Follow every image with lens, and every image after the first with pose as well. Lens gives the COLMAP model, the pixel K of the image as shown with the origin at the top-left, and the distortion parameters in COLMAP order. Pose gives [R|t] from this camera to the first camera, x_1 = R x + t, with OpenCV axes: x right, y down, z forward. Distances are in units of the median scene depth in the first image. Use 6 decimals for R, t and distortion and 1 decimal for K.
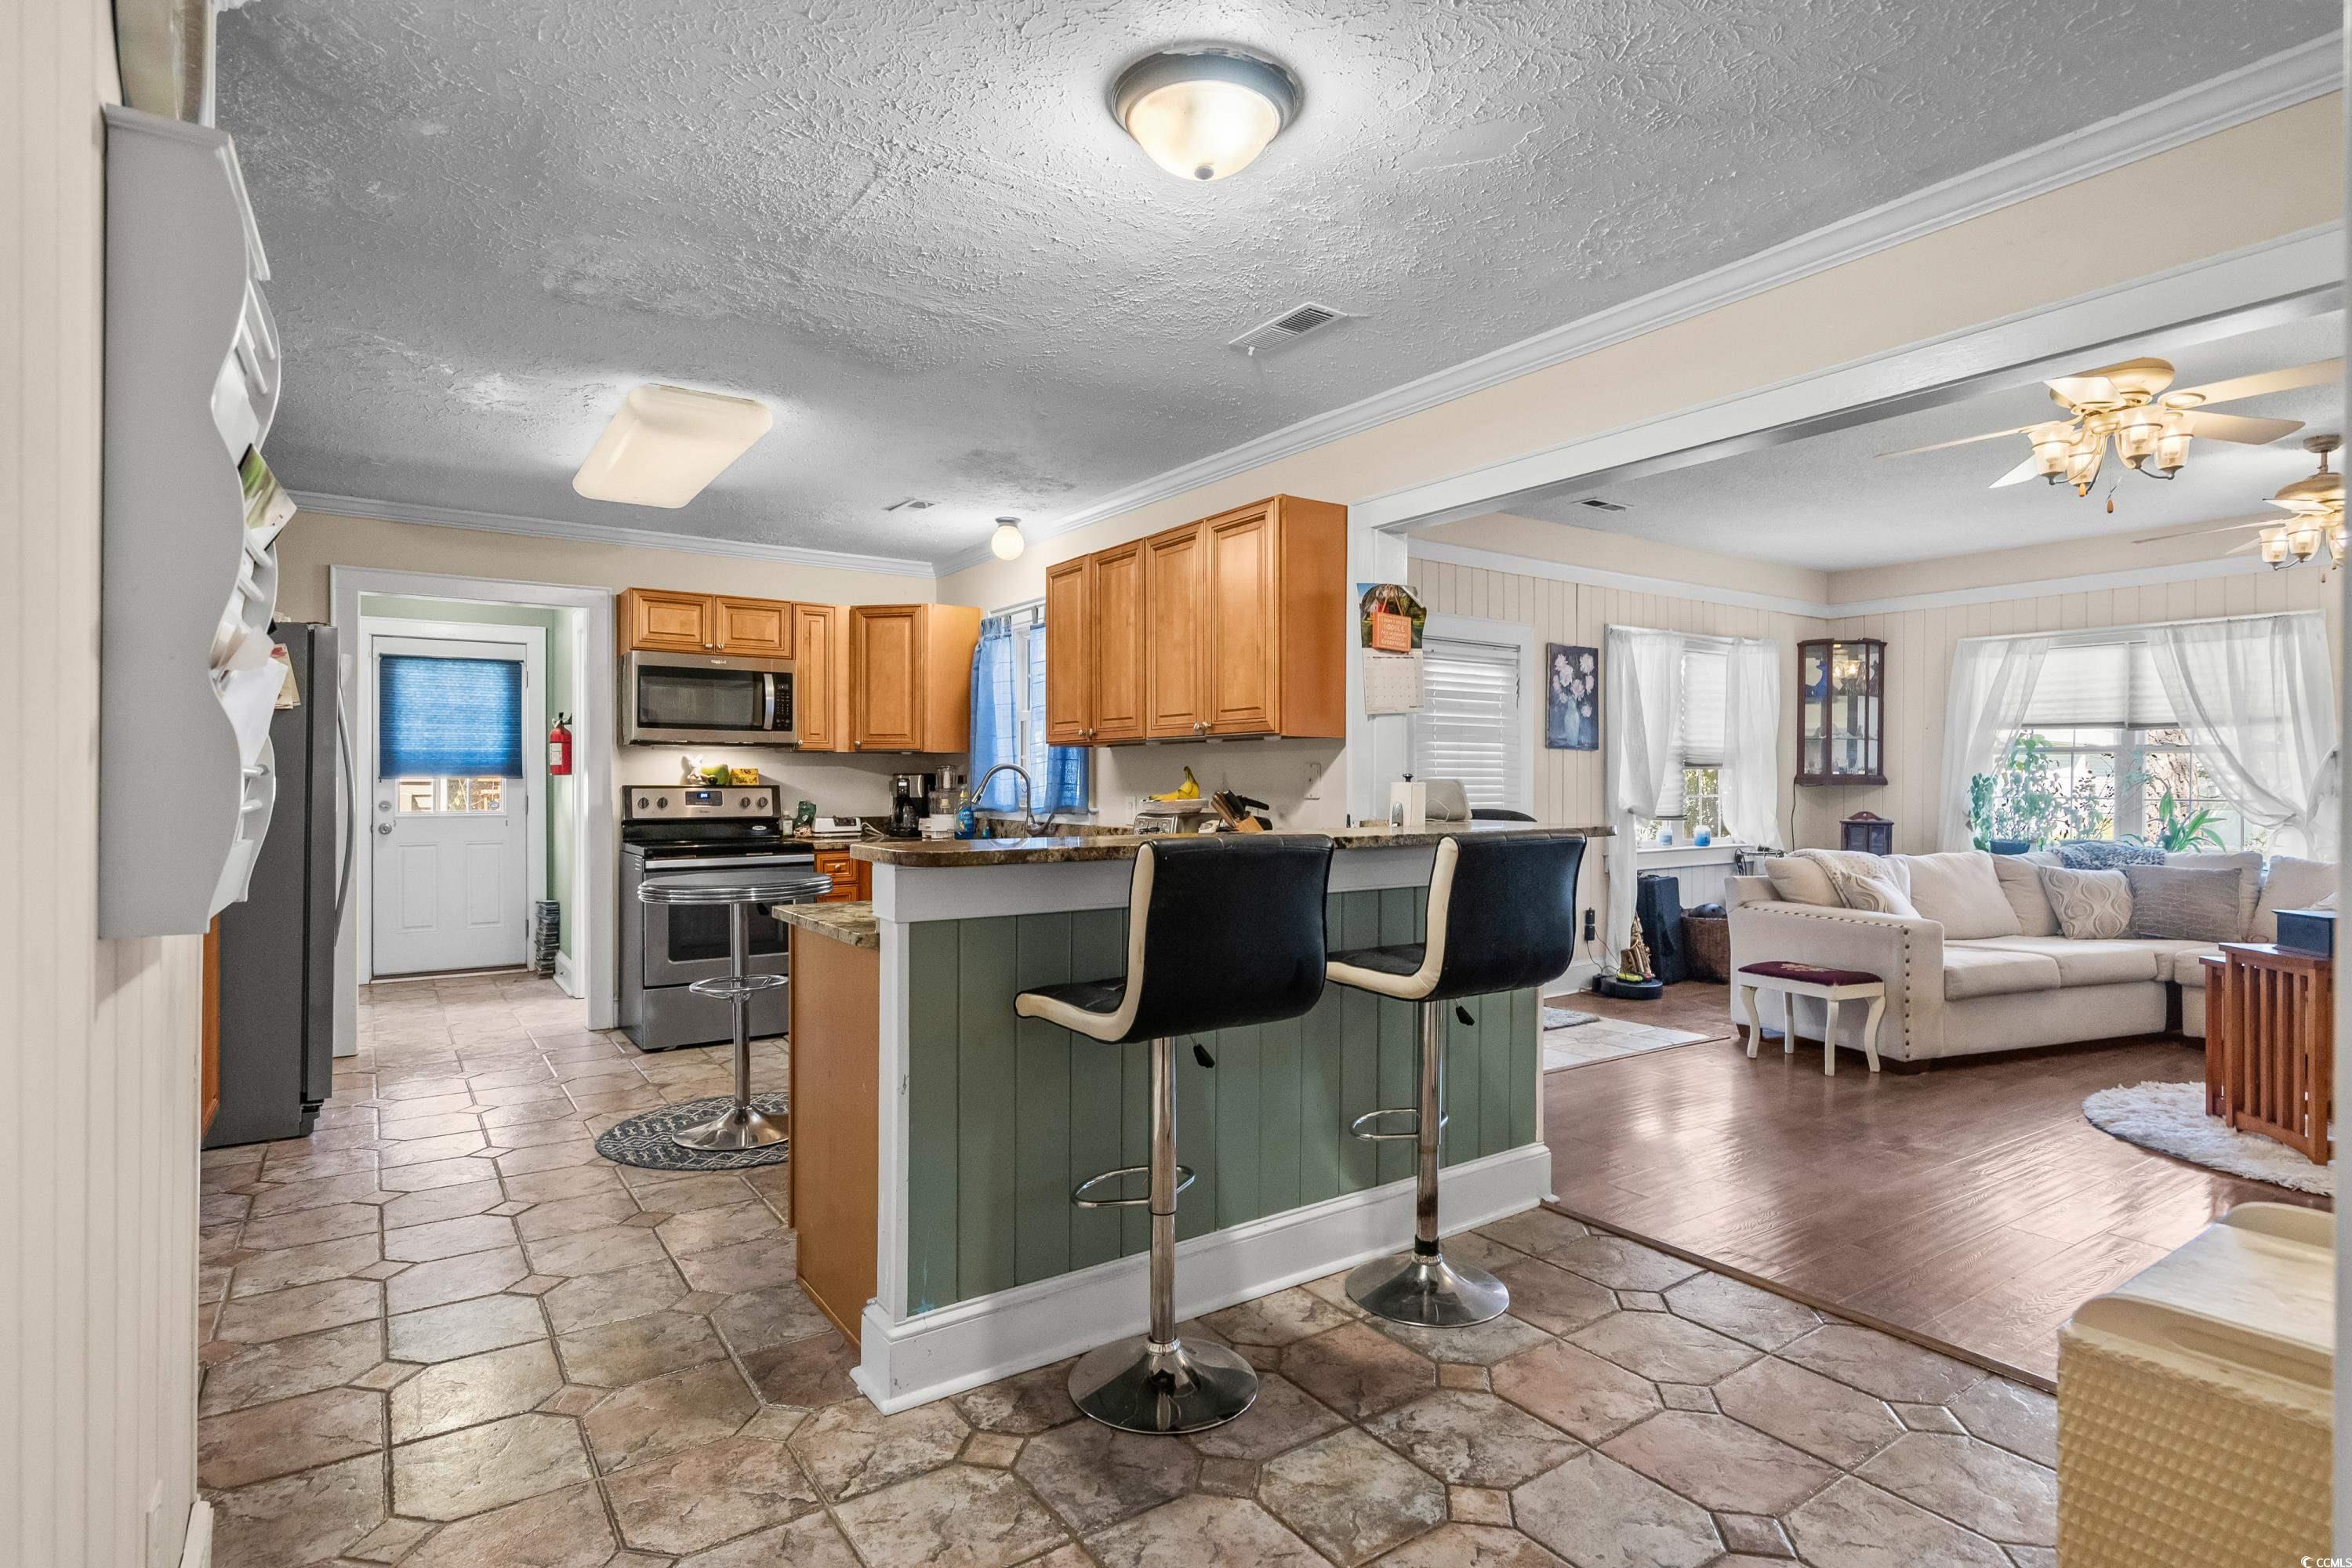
lens RADIAL K [[1181.7, 0, 1154.8], [0, 1181.7, 783.3], [0, 0, 1]] dist [0.001788, 0.000358]
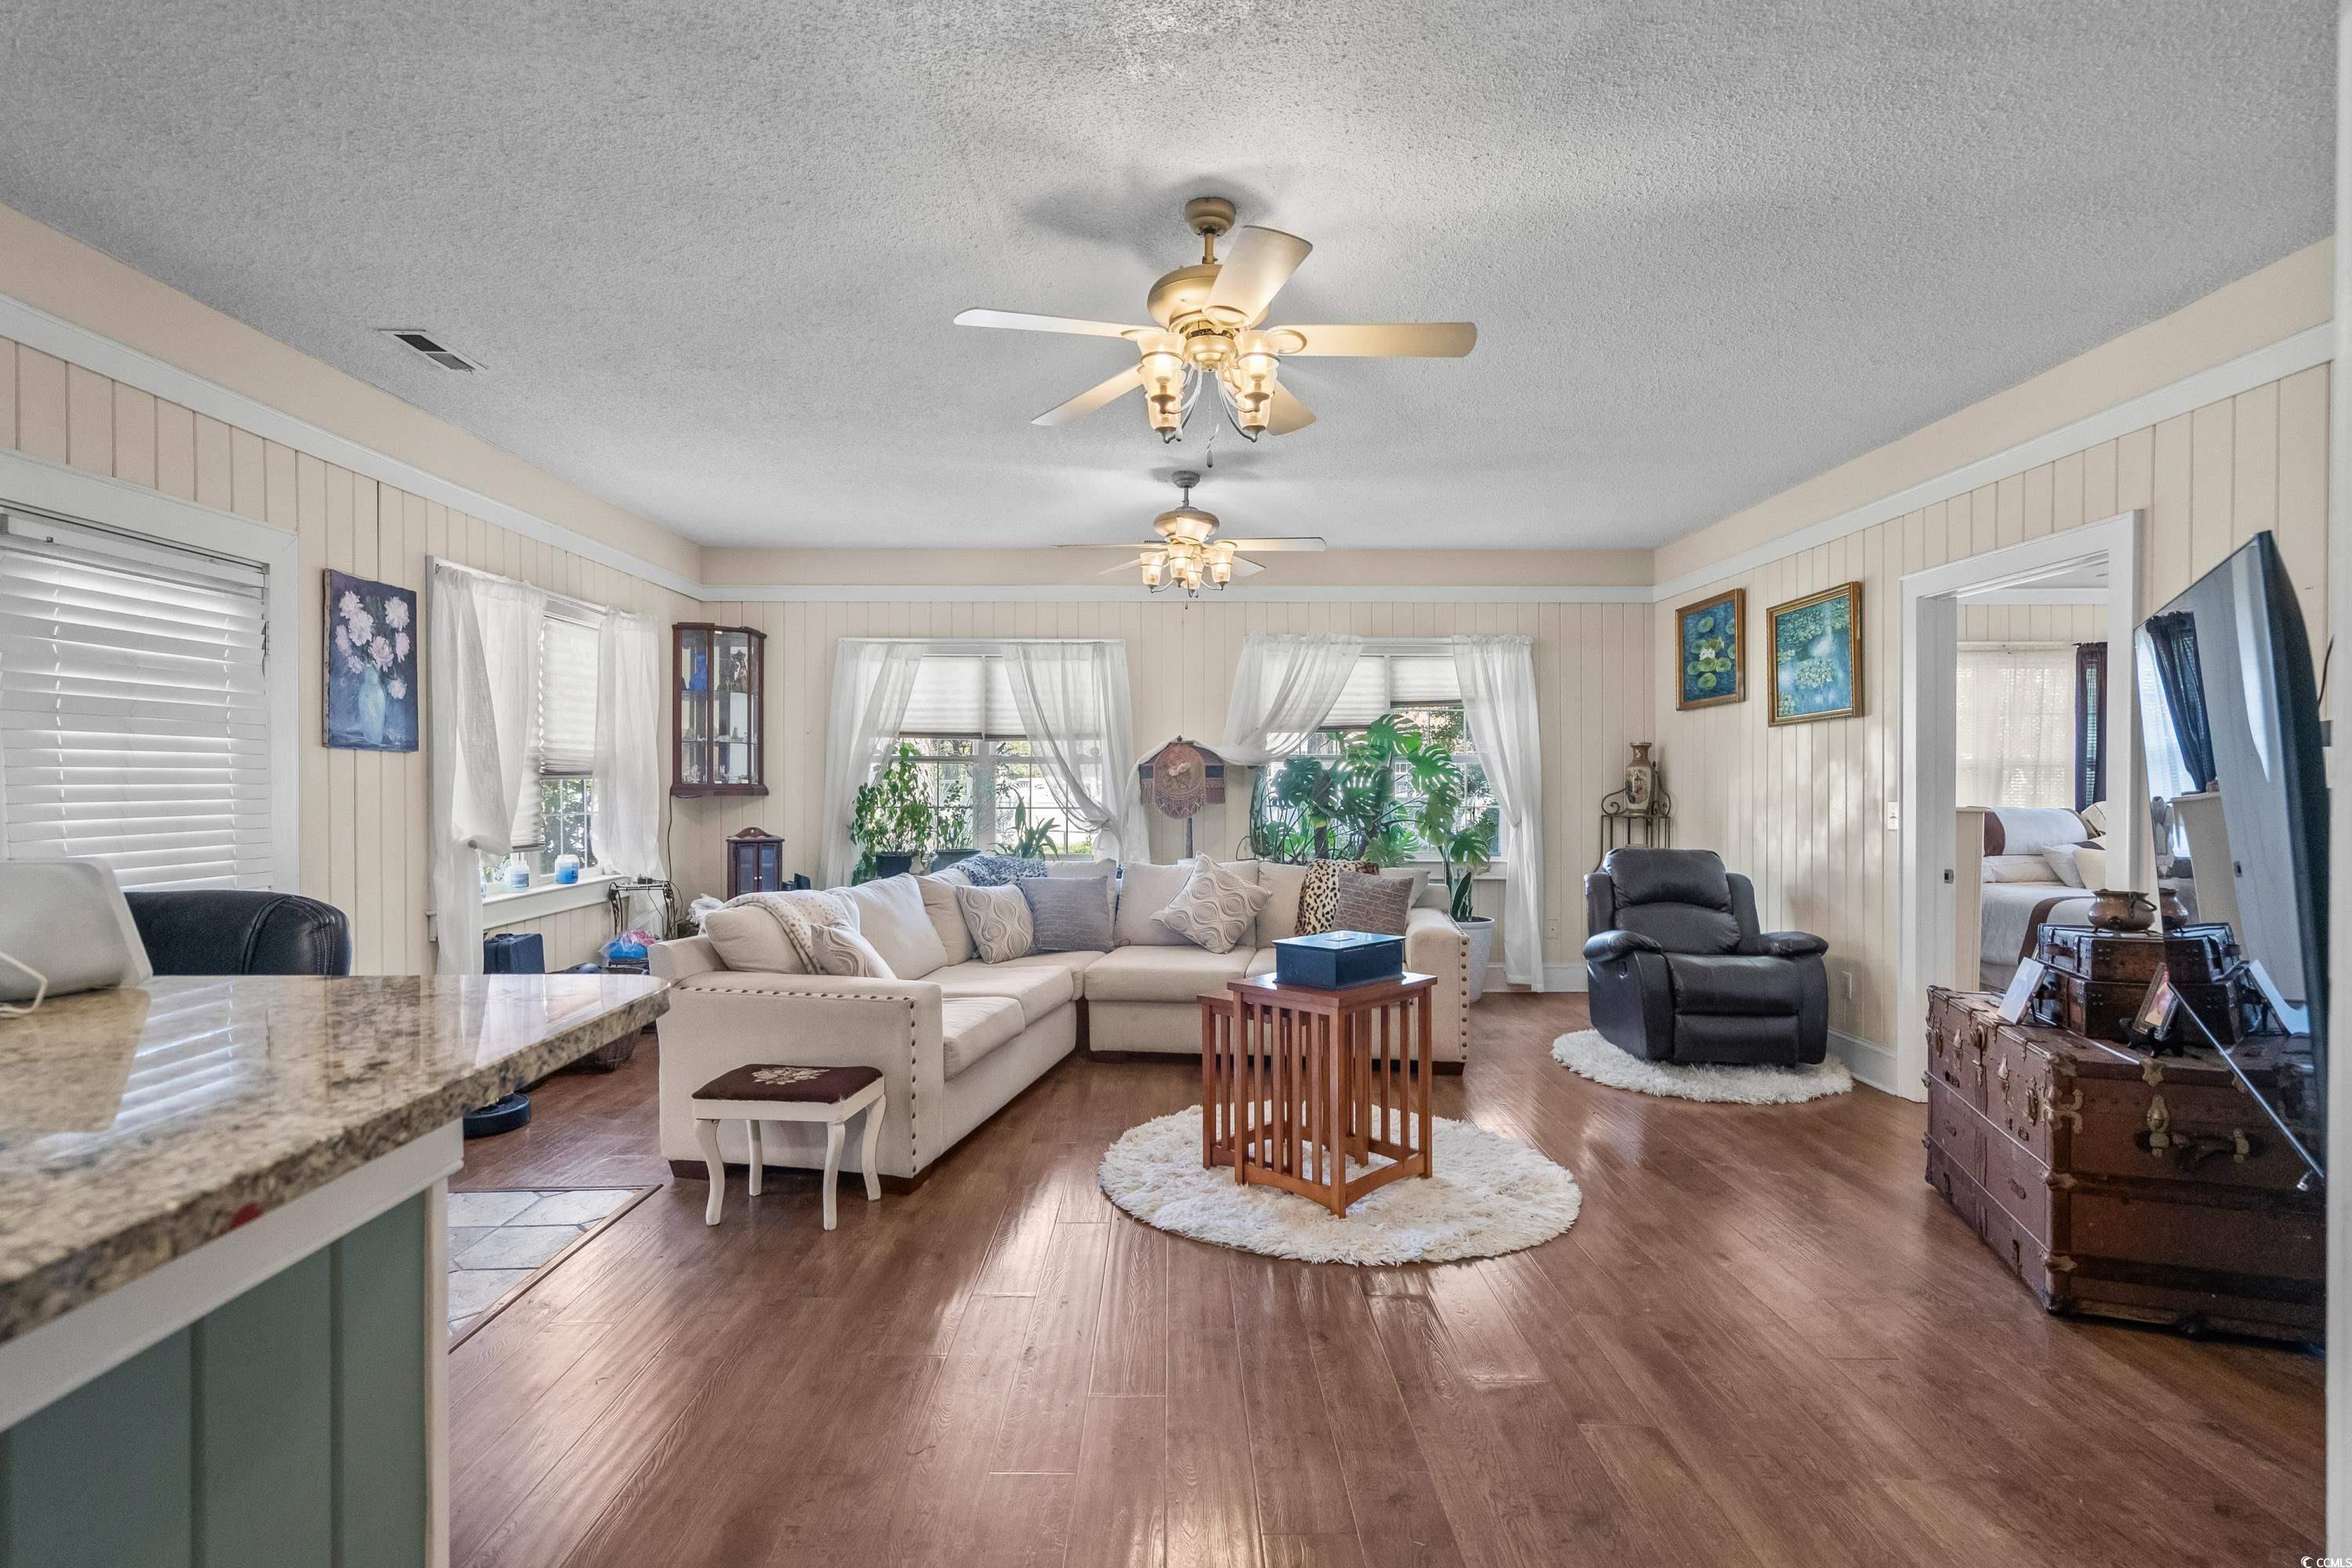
lens RADIAL K [[1131.1, 0, 1173.1], [0, 1131.1, 786.4], [0, 0, 1]] dist [0.001621, 0.000860]
pose [[0.548221, -0.008359, 0.836292, 0.099200], [0.004024, 0.999965, 0.007358, -0.013739], [-0.836324, -0.000669, 0.548235, 0.366113]]
